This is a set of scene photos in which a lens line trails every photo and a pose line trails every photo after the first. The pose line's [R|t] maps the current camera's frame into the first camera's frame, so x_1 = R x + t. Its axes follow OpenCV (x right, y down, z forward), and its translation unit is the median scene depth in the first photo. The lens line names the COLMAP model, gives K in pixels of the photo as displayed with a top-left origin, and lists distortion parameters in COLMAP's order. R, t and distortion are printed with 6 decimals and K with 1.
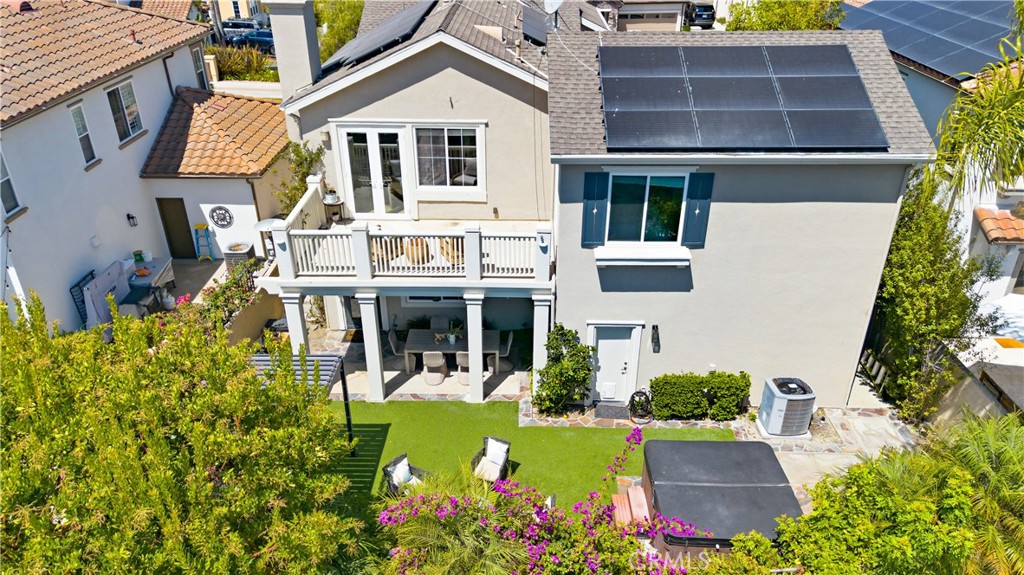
lens RADIAL K [[726.3, 0, 512.0], [0, 726.3, 287.5], [0, 0, 1]] dist [0.098490, -0.120591]
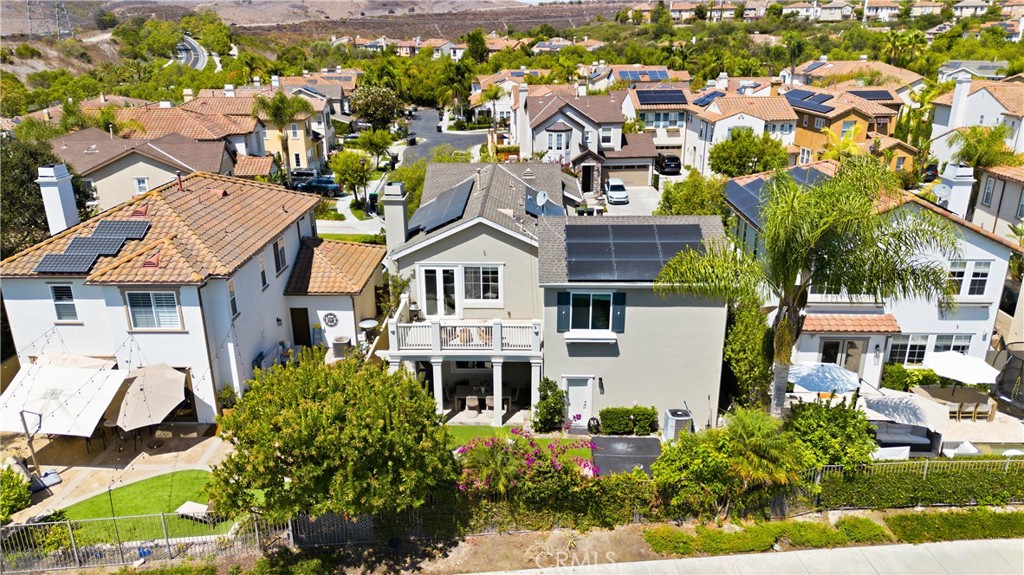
lens RADIAL K [[726.3, 0, 512.0], [0, 726.3, 287.5], [0, 0, 1]] dist [0.098490, -0.120591]
pose [[0.999959, -0.001545, -0.008932, -0.000720], [0.000158, 0.988193, -0.153213, 0.099843], [0.009063, 0.153205, 0.988153, -0.725248]]
